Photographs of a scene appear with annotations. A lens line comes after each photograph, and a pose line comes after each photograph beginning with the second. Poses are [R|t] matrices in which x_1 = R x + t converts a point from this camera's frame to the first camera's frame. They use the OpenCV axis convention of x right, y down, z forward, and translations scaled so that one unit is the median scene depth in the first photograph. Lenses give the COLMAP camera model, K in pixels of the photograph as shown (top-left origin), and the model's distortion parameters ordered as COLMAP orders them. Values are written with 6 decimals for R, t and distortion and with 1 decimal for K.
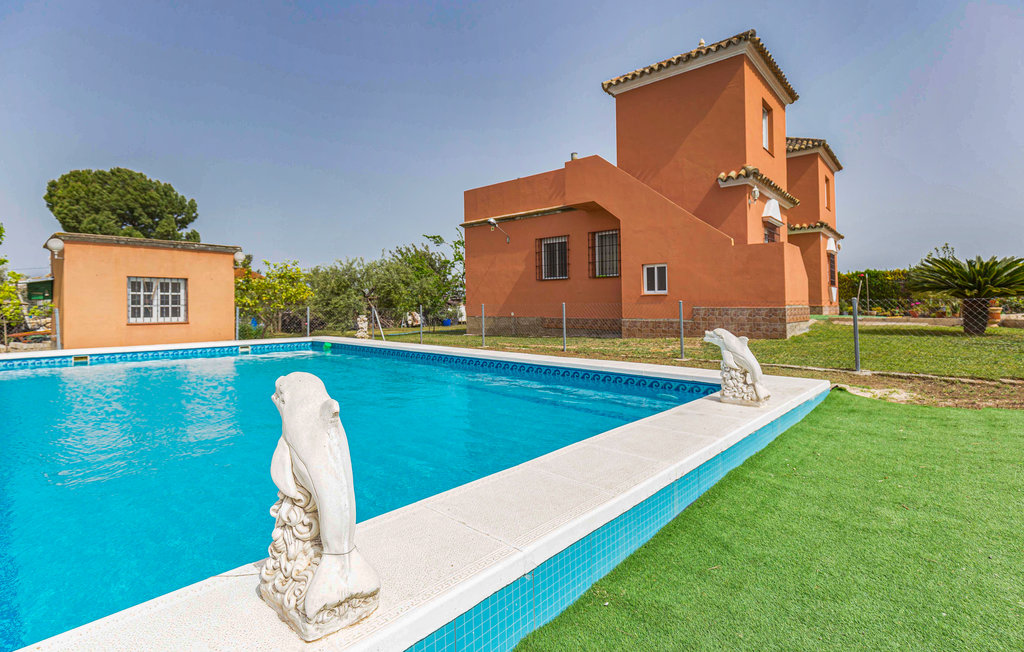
lens RADIAL K [[483.7, 0, 492.9], [0, 483.7, 303.2], [0, 0, 1]] dist [0.002357, -0.000167]
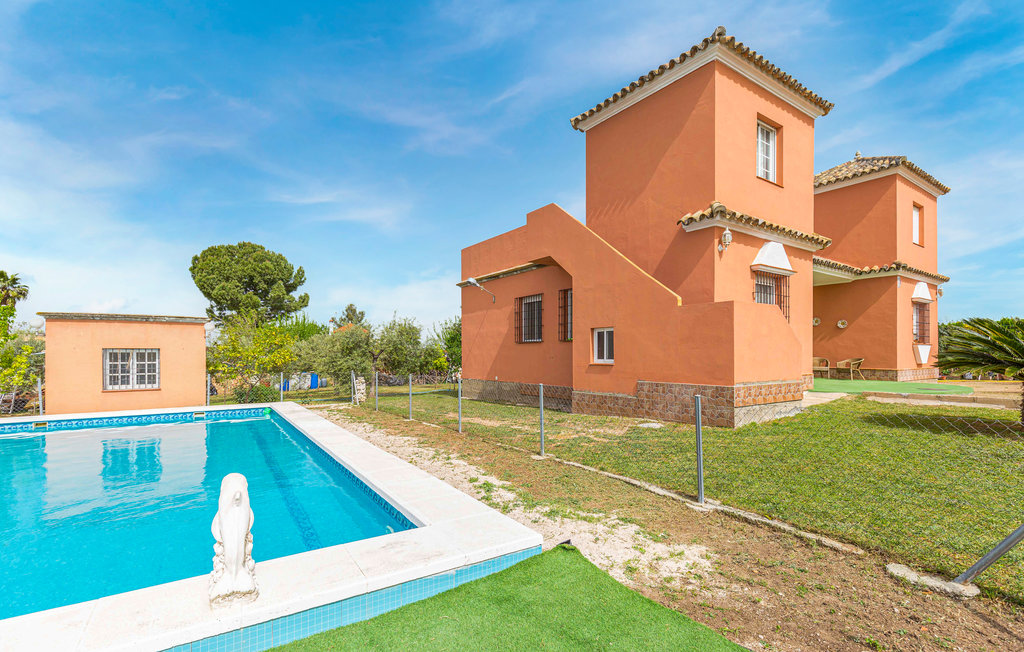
lens RADIAL K [[465.1, 0, 497.1], [0, 465.1, 359.7], [0, 0, 1]] dist [0.005142, -0.000002]
pose [[0.970522, 0.000222, -0.241011, 0.317752], [0.004345, 0.999821, 0.018416, -0.037608], [0.240972, -0.018921, 0.970348, 0.148098]]
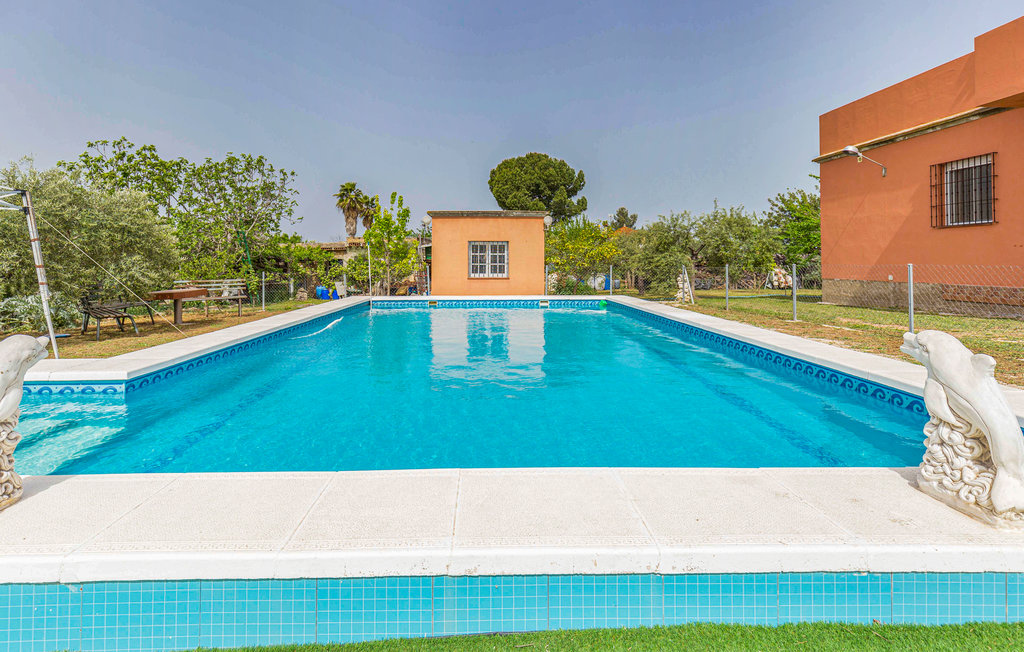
lens RADIAL K [[483.7, 0, 486.9], [0, 483.7, 258.1], [0, 0, 1]] dist [0.002357, -0.000167]
pose [[0.698644, -0.002483, -0.715465, 0.162979], [0.001178, 0.999997, -0.002321, -0.005864], [0.715469, 0.000779, 0.698644, 0.116474]]
